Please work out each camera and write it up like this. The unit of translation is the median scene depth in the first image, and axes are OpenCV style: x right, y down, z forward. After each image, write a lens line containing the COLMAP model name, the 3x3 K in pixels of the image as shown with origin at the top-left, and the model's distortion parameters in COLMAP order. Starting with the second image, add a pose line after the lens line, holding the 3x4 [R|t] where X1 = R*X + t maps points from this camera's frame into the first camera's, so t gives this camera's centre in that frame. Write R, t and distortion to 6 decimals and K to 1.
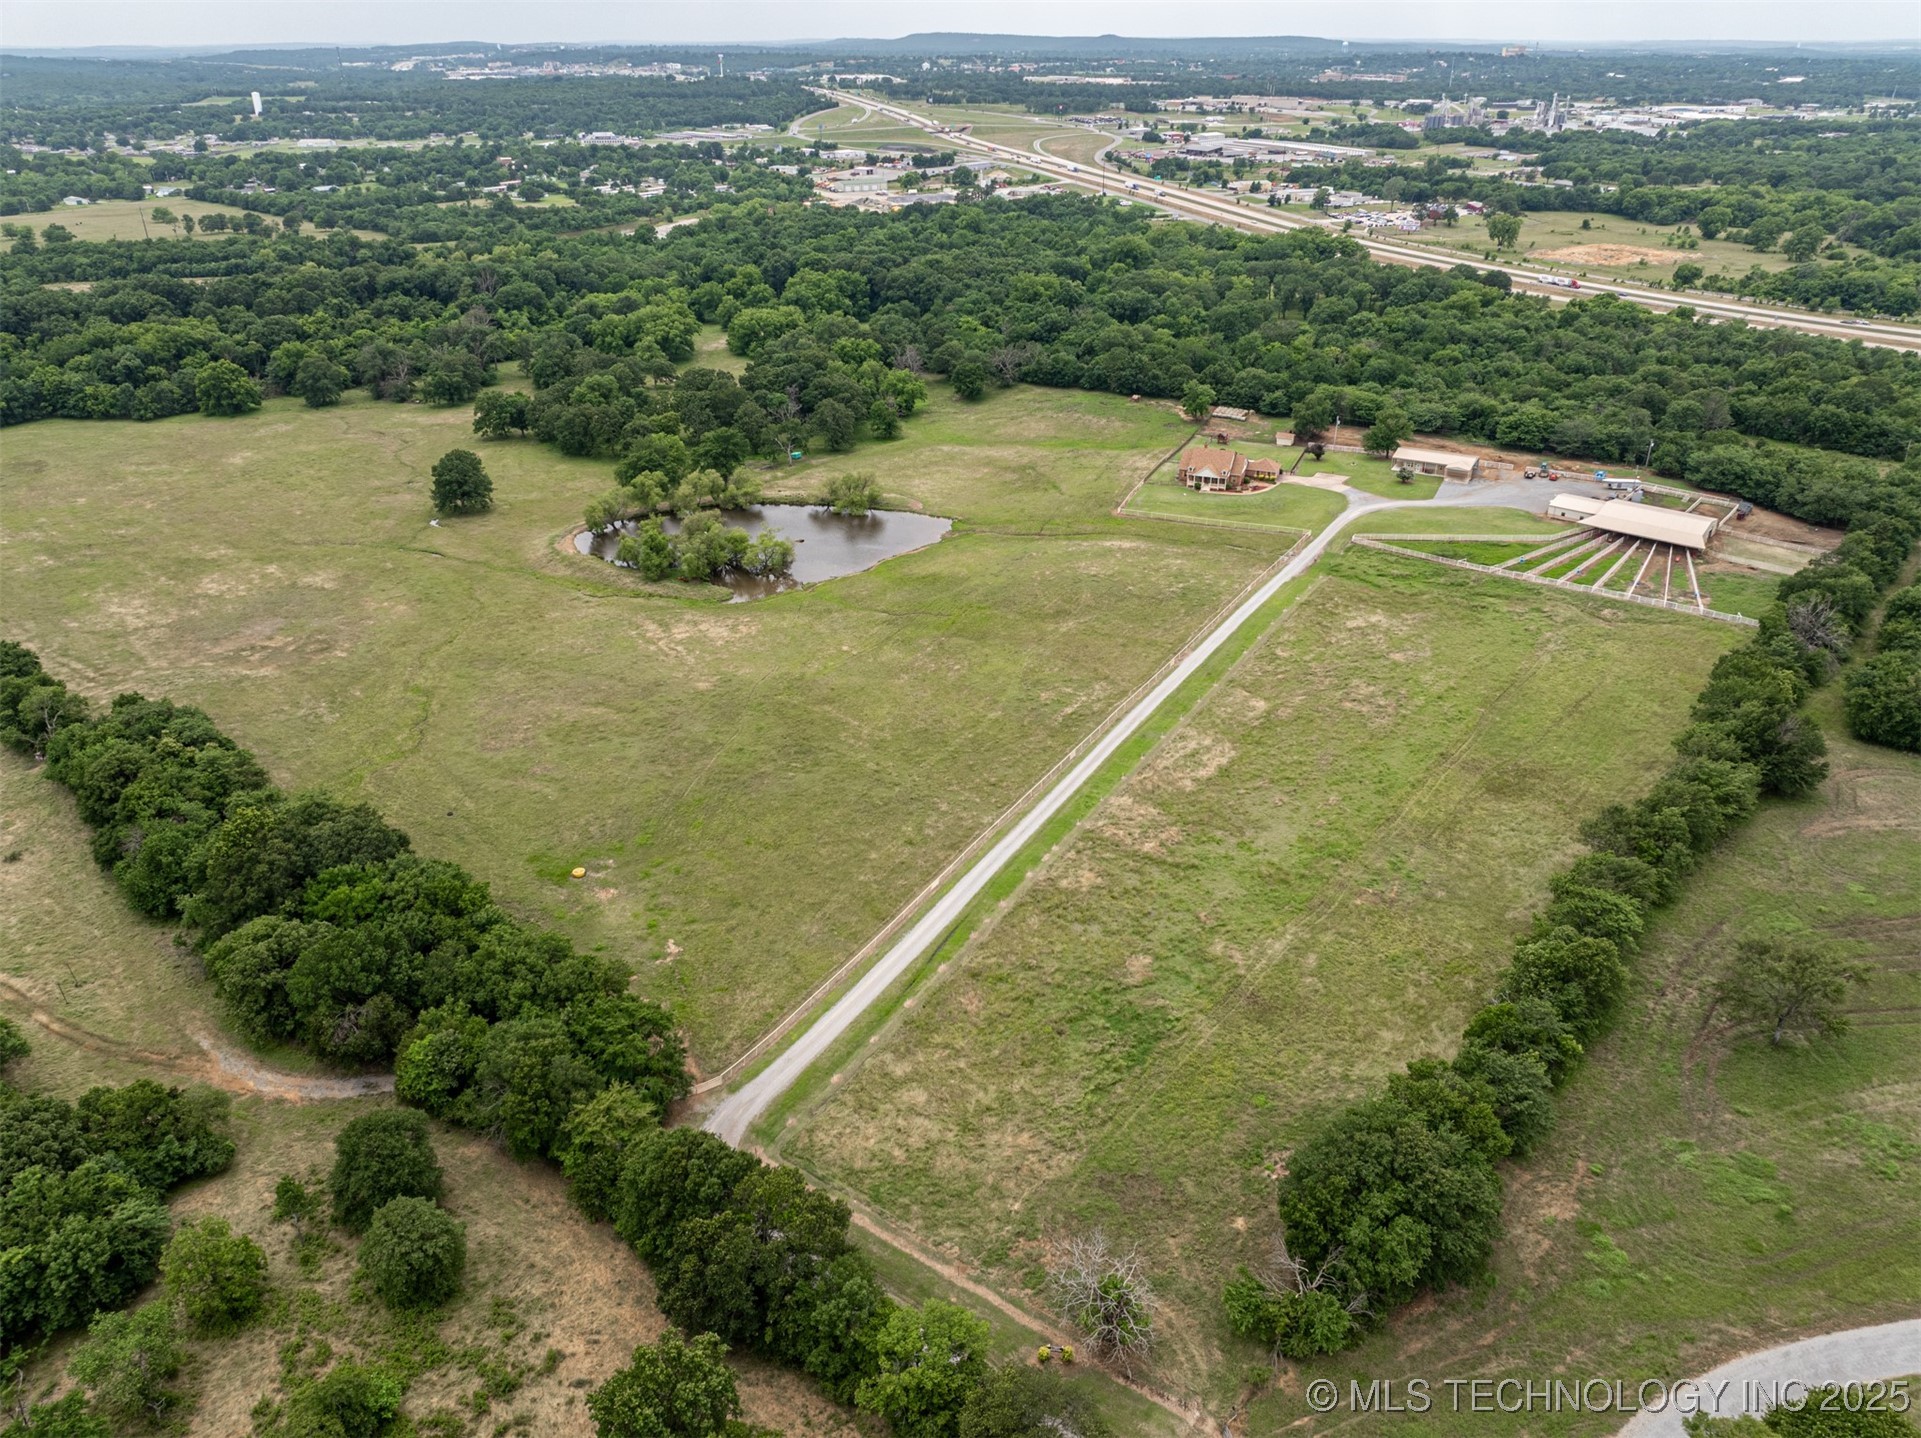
lens RADIAL K [[1362.6, 0, 968.0], [0, 1362.6, 694.6], [0, 0, 1]] dist [-0.052080, 0.024053]
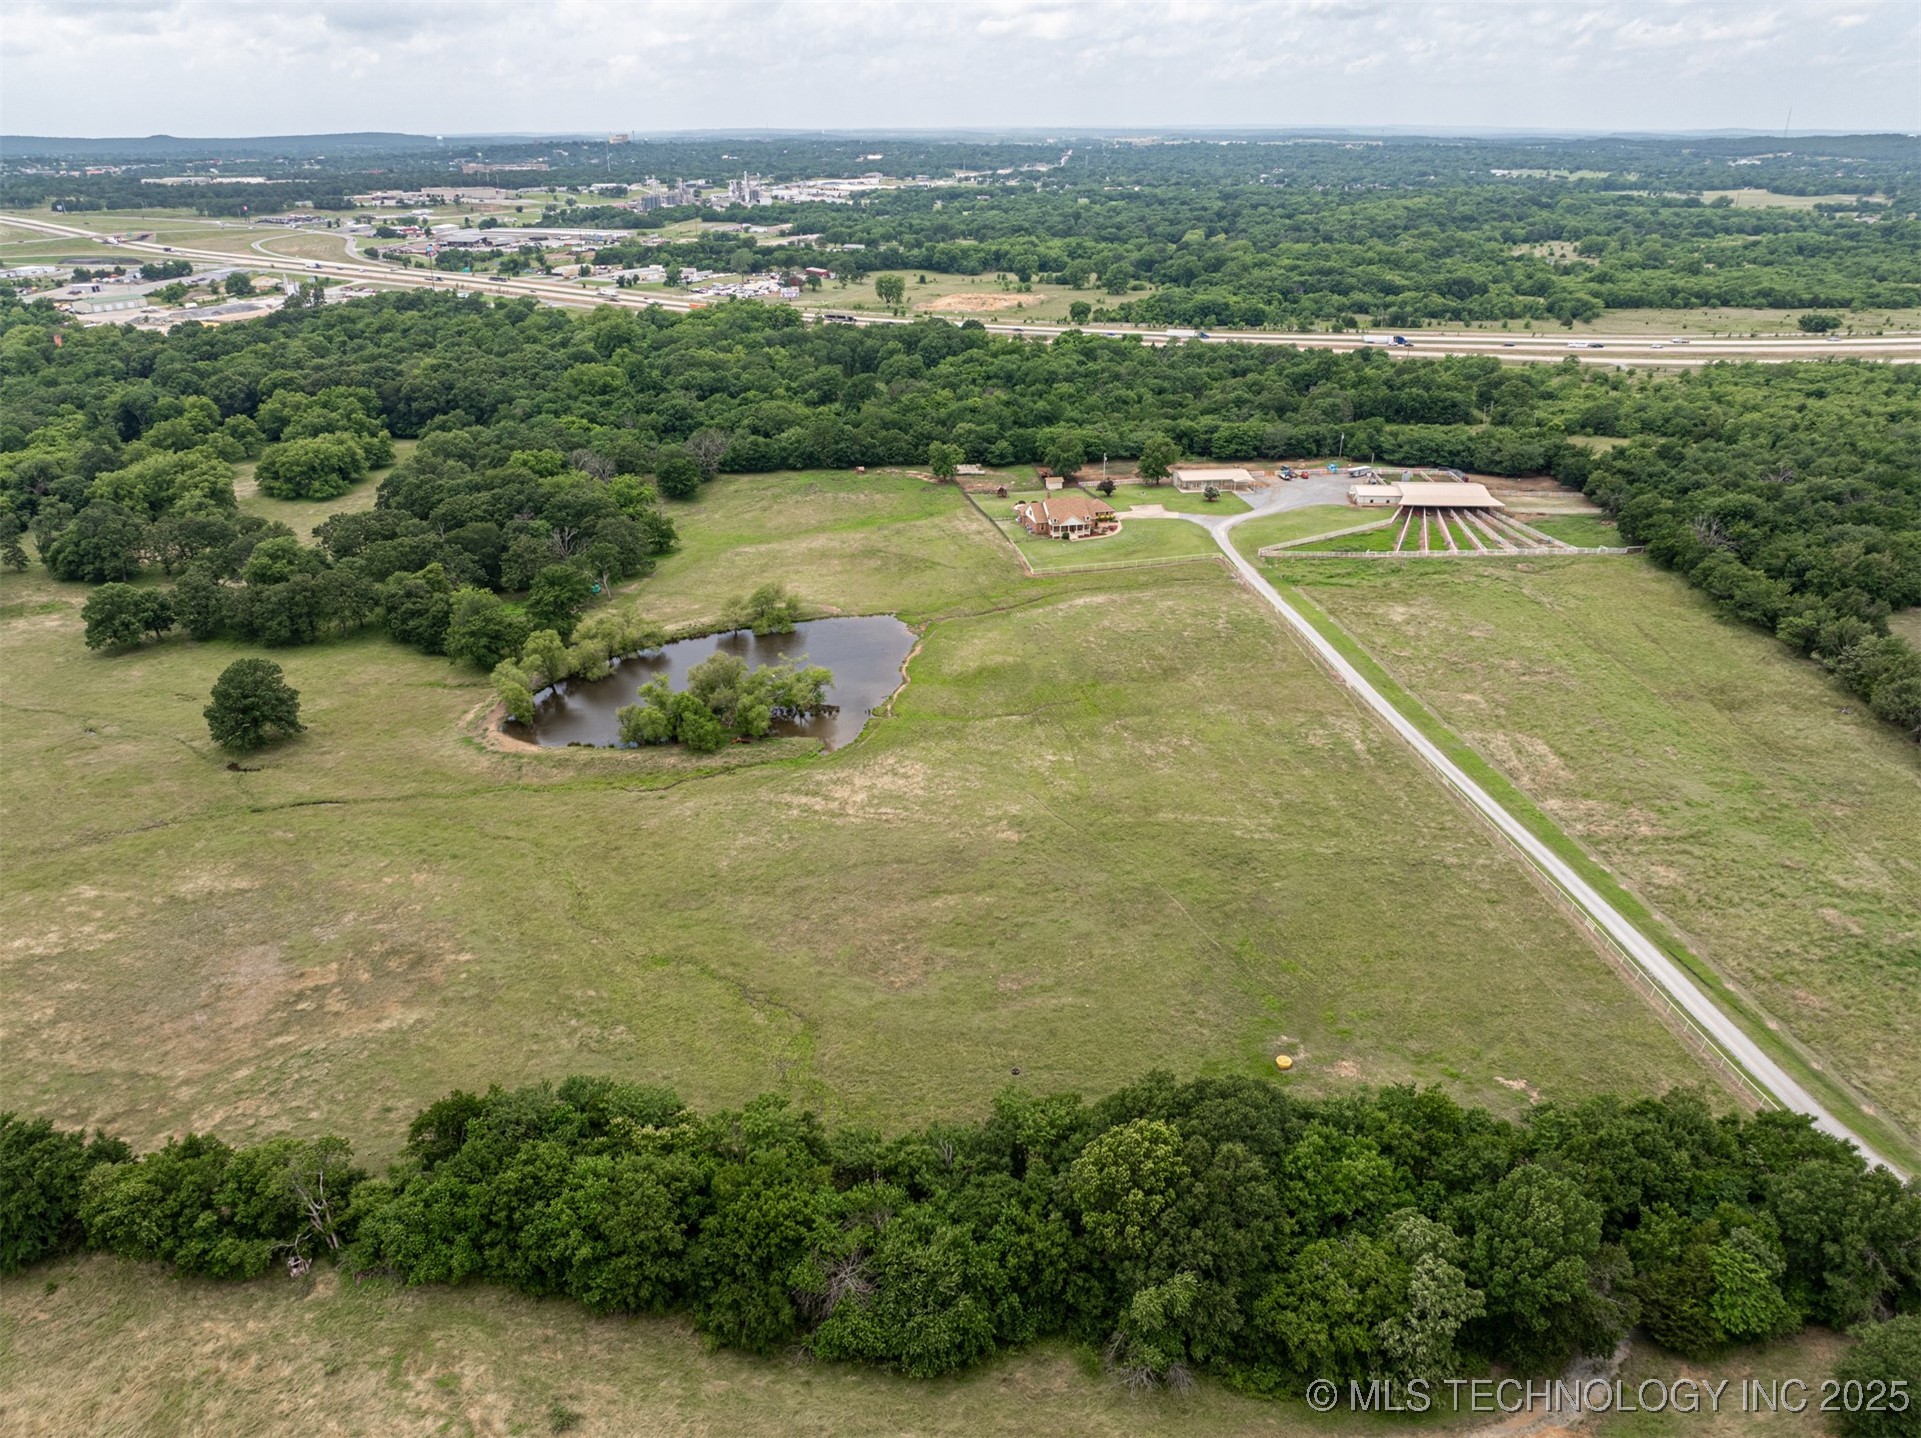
lens RADIAL K [[1362.6, 0, 968.0], [0, 1362.6, 694.6], [0, 0, 1]] dist [-0.052080, 0.024053]
pose [[0.808804, -0.228346, 0.541935, -0.434640], [0.260412, 0.965328, 0.018094, -0.075187], [-0.527277, 0.126492, 0.840226, 0.209964]]
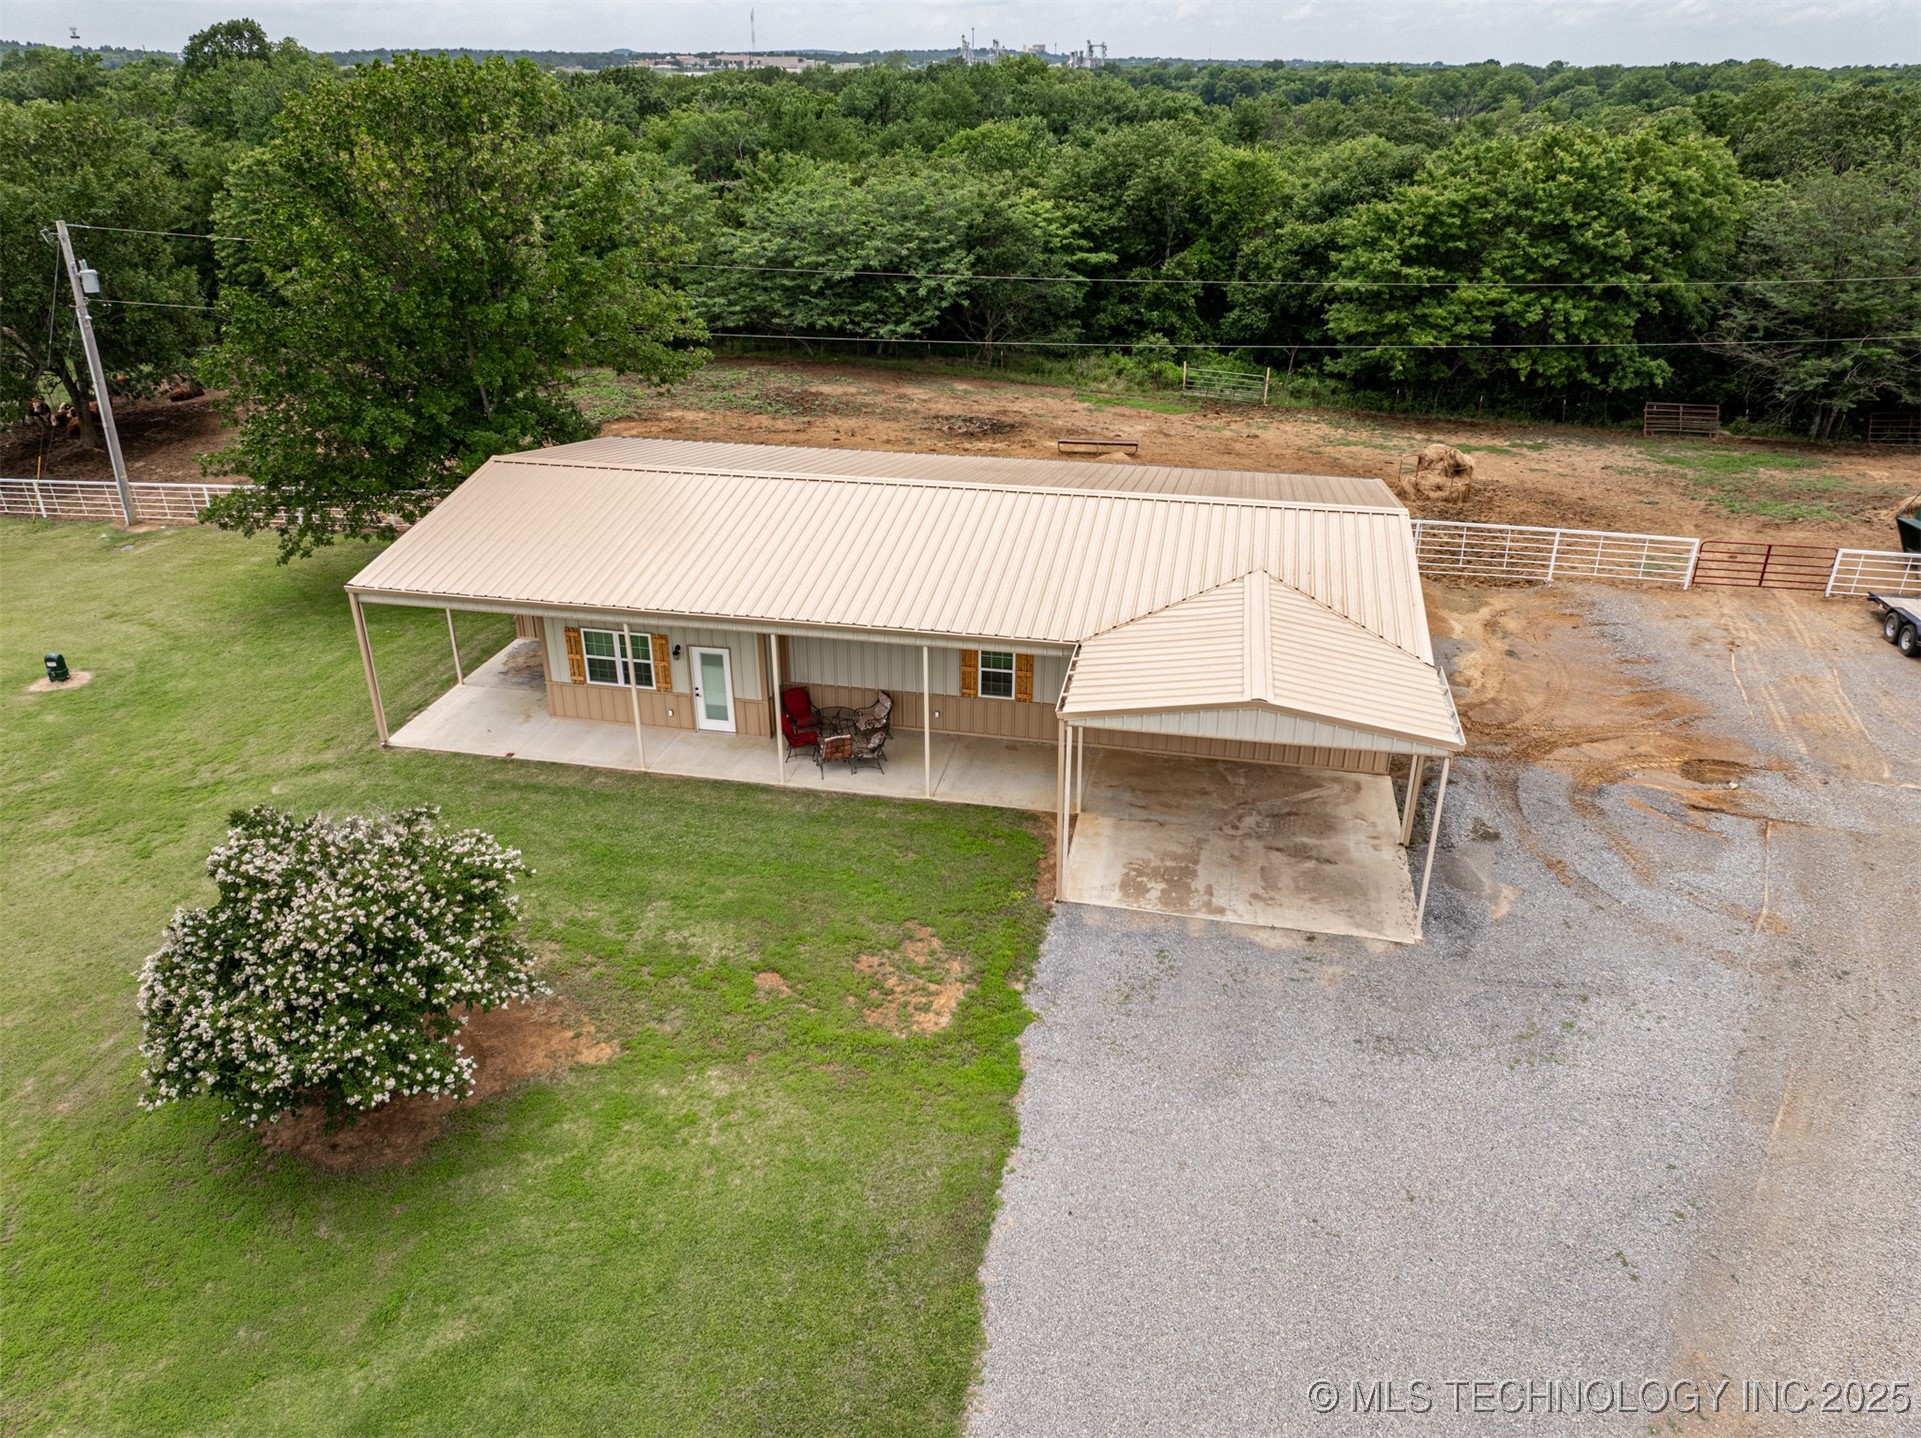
lens RADIAL K [[1362.6, 0, 968.0], [0, 1362.6, 694.6], [0, 0, 1]] dist [-0.052080, 0.024053]
pose [[0.952850, -0.122159, 0.277767, 0.320384], [0.128654, 0.991676, -0.005207, -0.162930], [-0.274819, 0.040698, 0.960634, 0.909026]]
